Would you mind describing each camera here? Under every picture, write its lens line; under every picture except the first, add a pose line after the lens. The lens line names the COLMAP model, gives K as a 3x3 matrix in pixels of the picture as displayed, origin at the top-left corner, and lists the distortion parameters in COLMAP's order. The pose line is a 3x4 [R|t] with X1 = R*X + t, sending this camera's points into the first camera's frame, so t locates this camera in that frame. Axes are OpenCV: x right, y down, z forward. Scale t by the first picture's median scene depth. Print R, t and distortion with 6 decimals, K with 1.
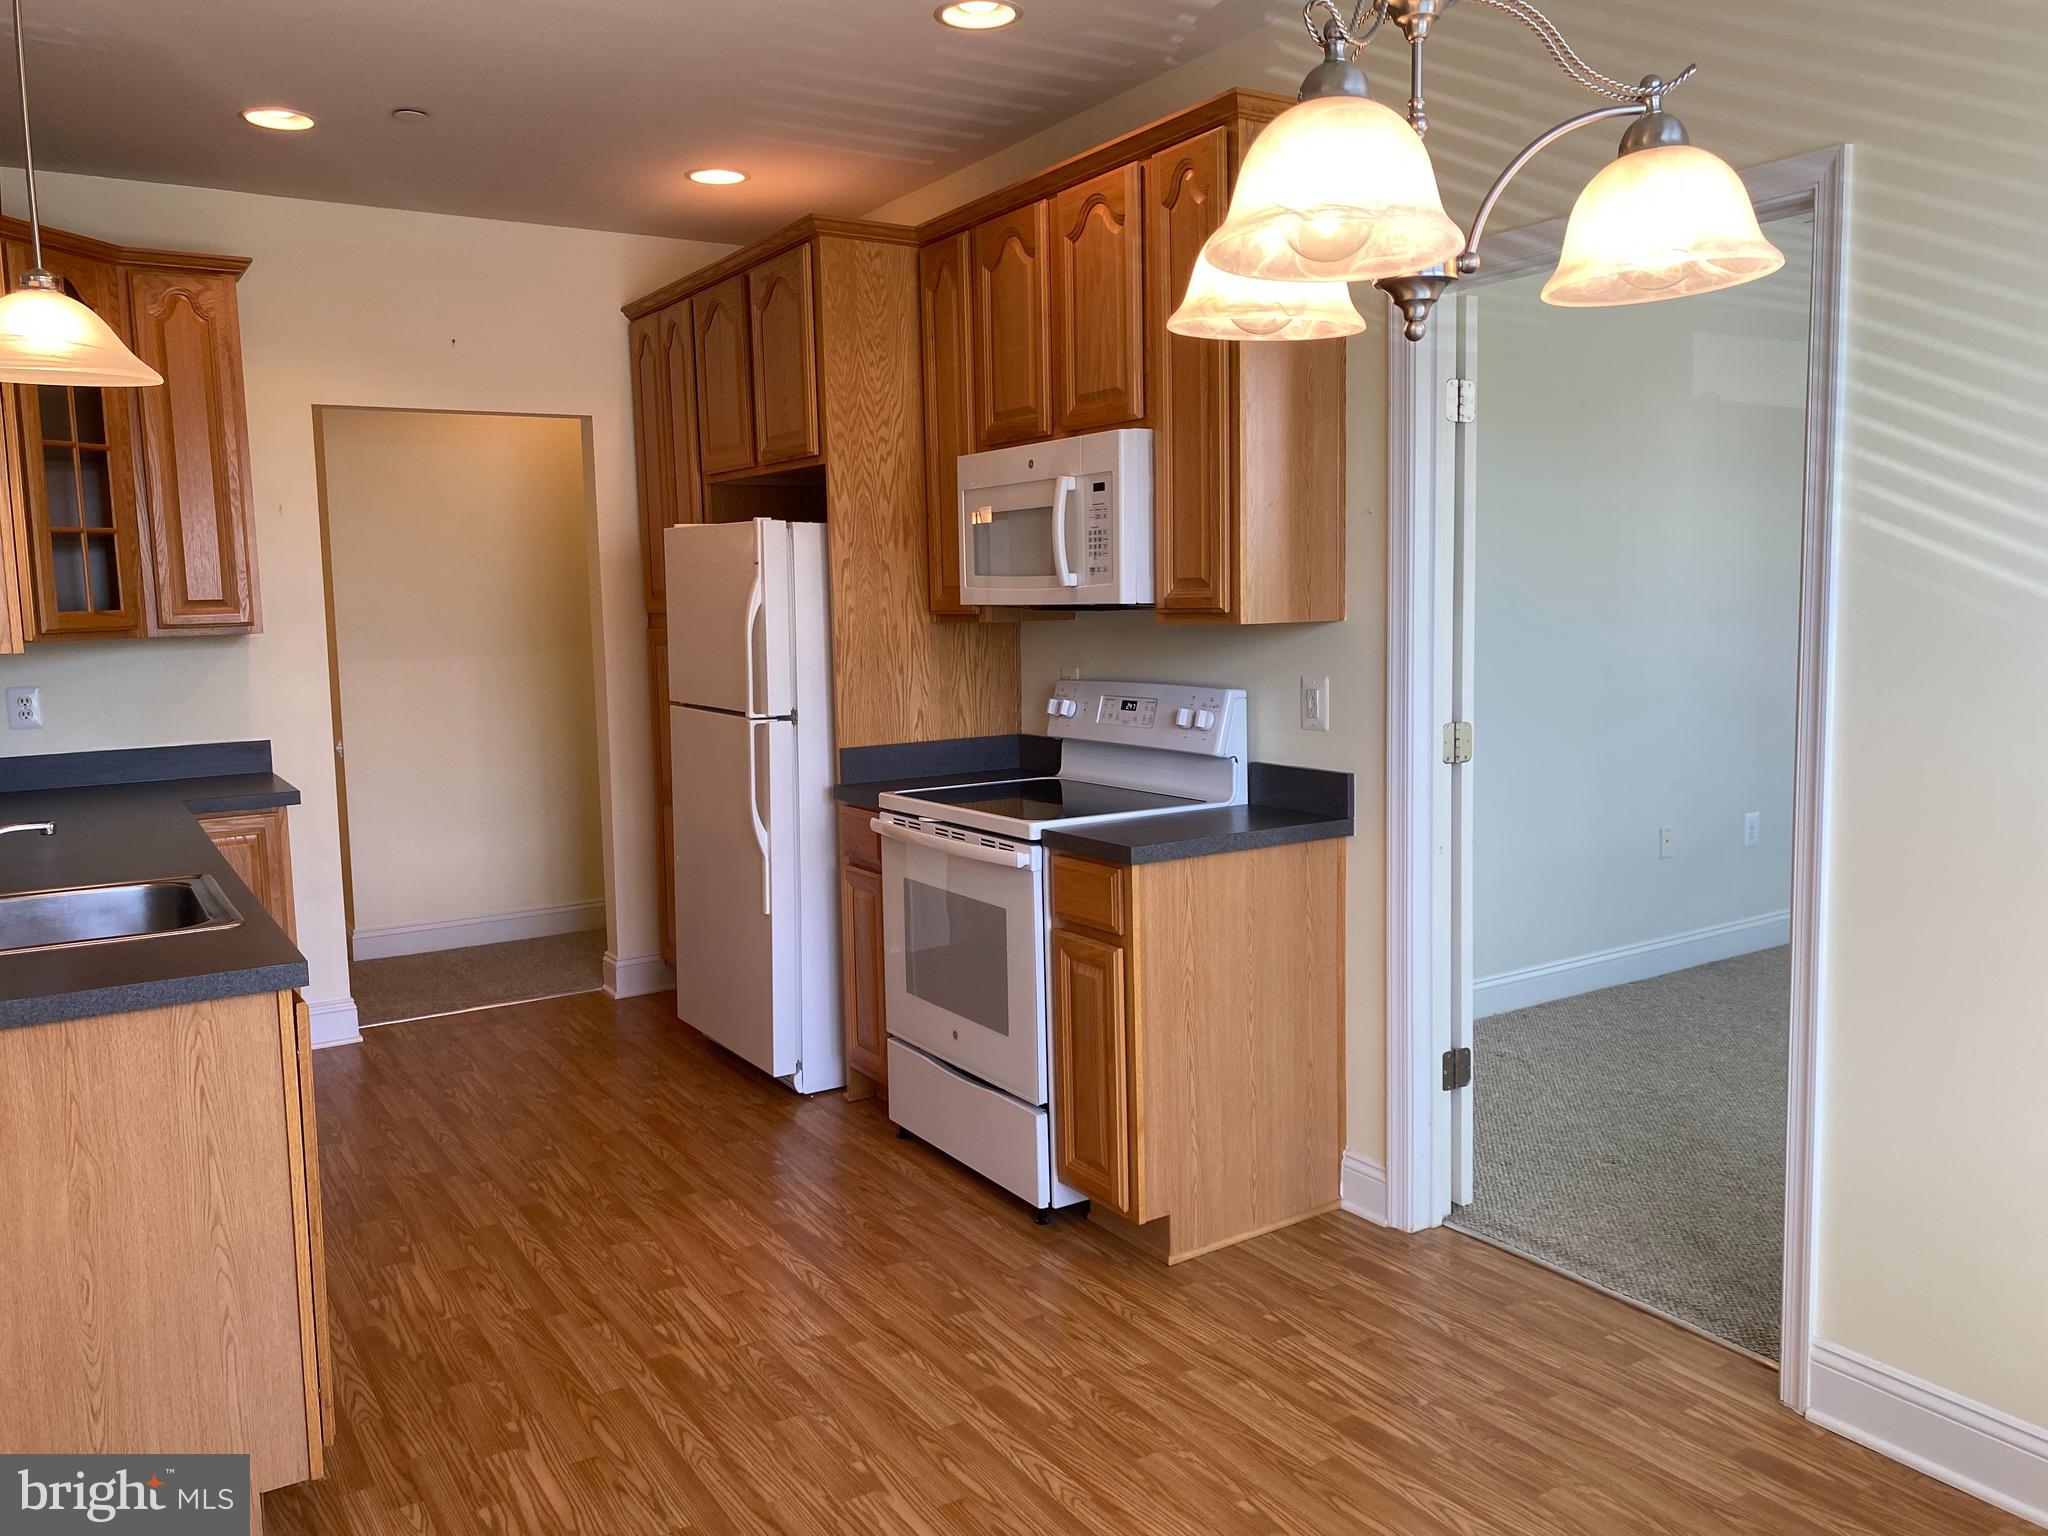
lens RADIAL K [[1551.0, 0, 1020.8], [0, 1551.0, 753.3], [0, 0, 1]] dist [0.141042, -0.236111]
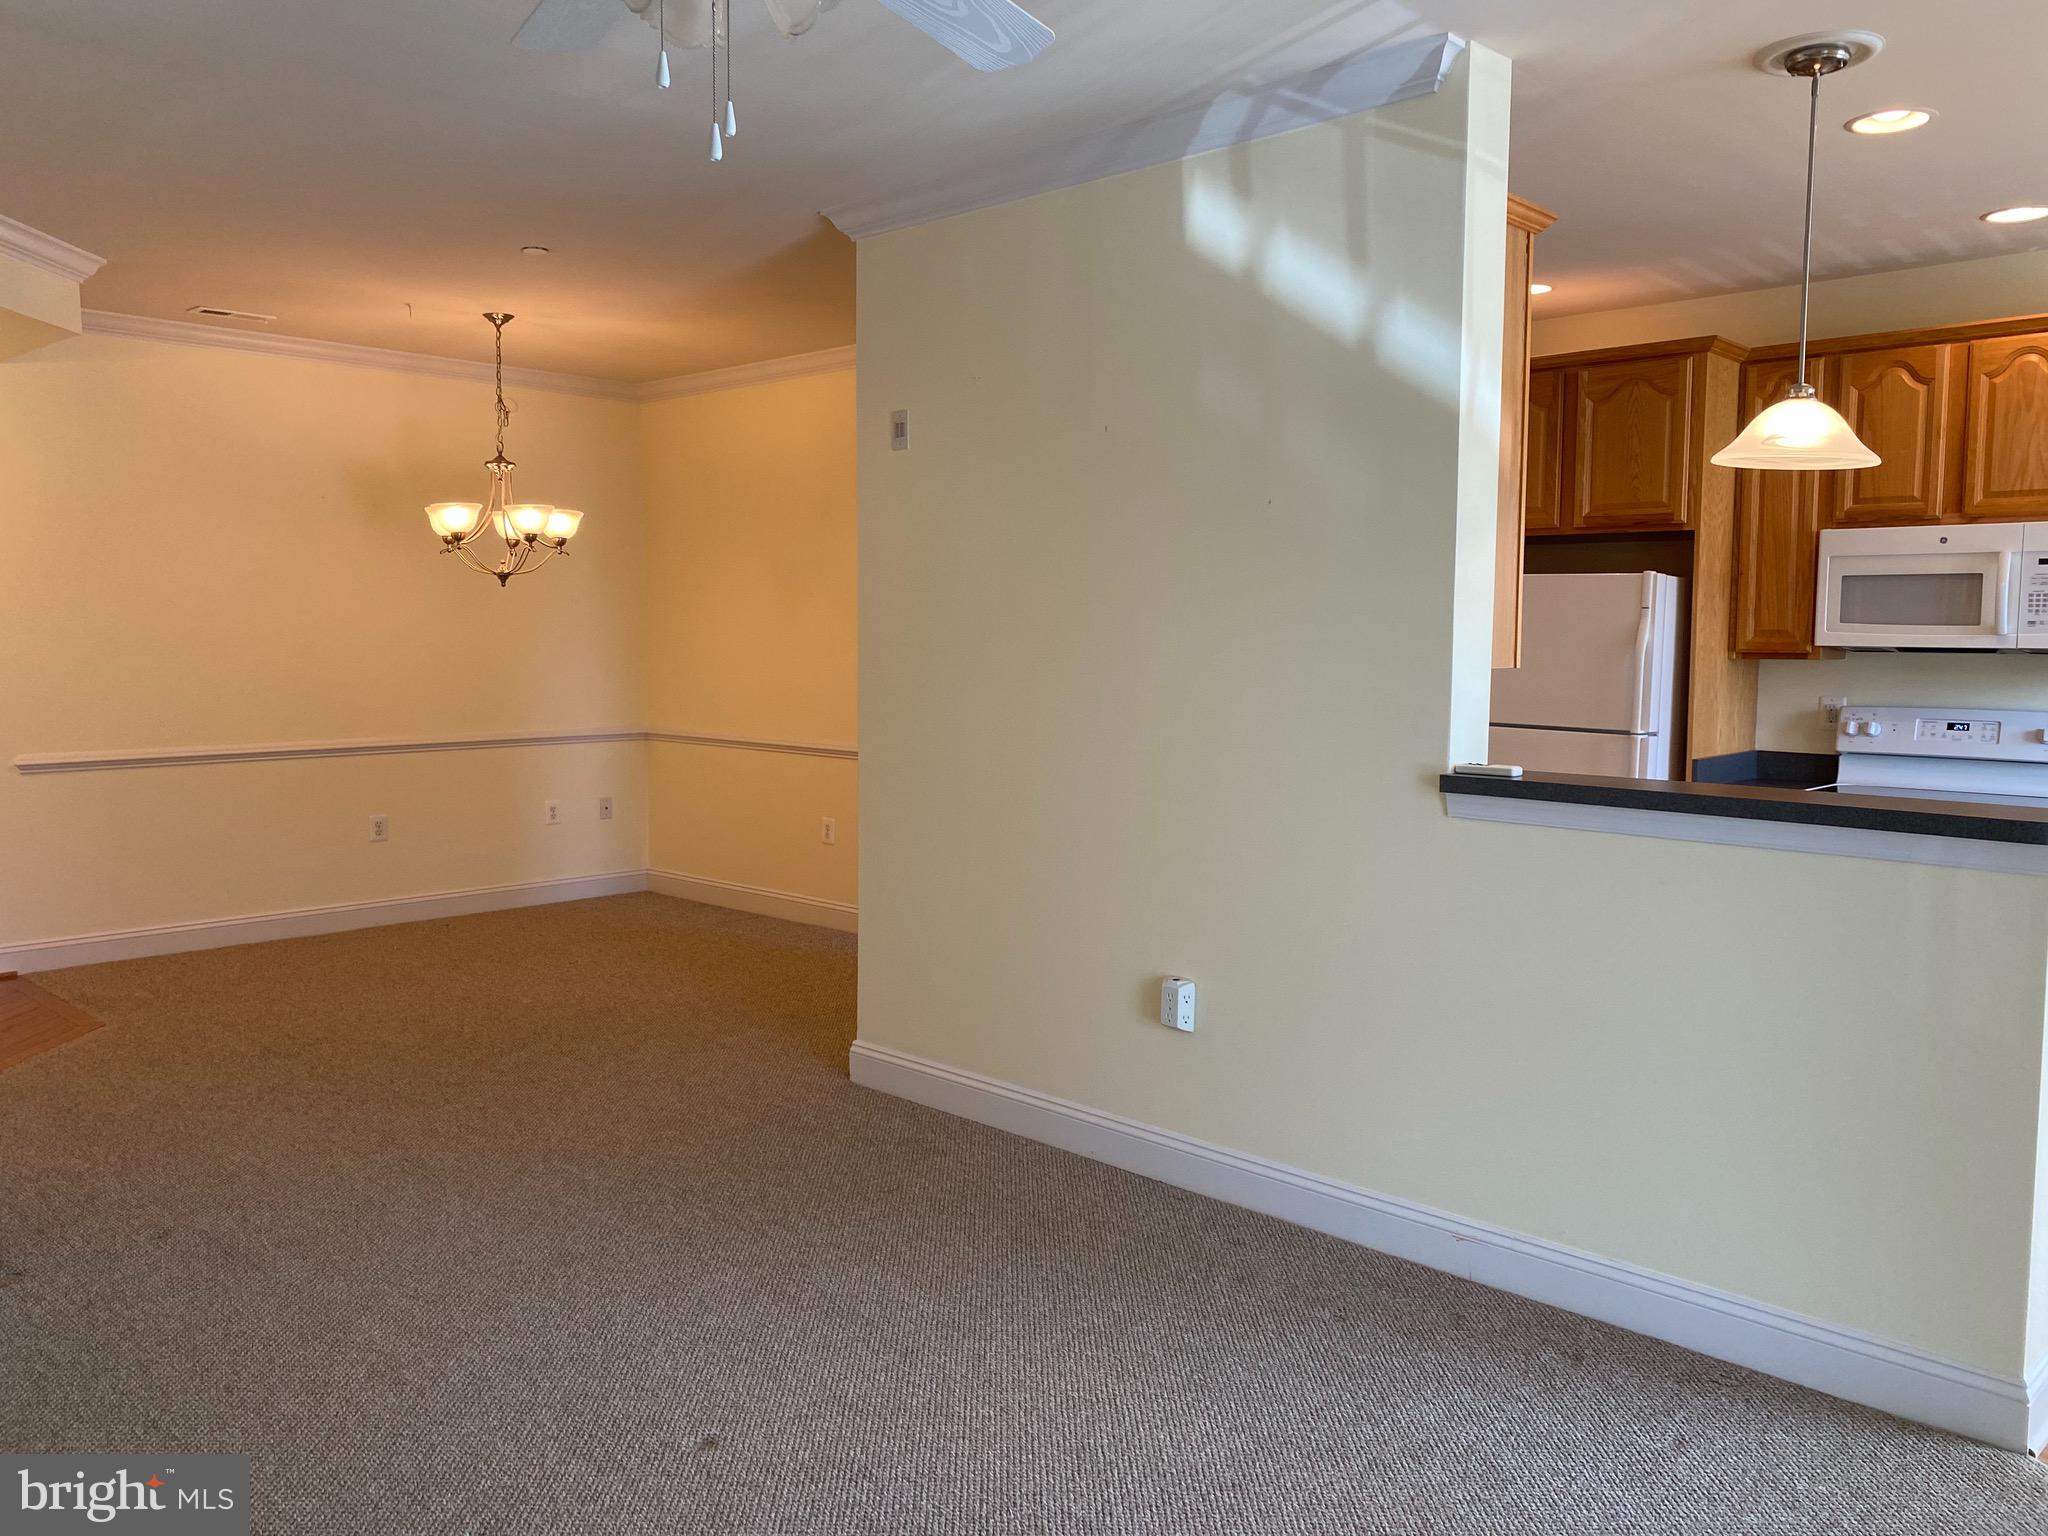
lens RADIAL K [[1551.0, 0, 1020.8], [0, 1551.0, 753.3], [0, 0, 1]] dist [0.141042, -0.236111]
pose [[0.967216, 0.008685, 0.253808, -0.967731], [-0.000986, 0.999536, -0.030445, 0.030505], [-0.253955, 0.029196, 0.966775, -0.071519]]
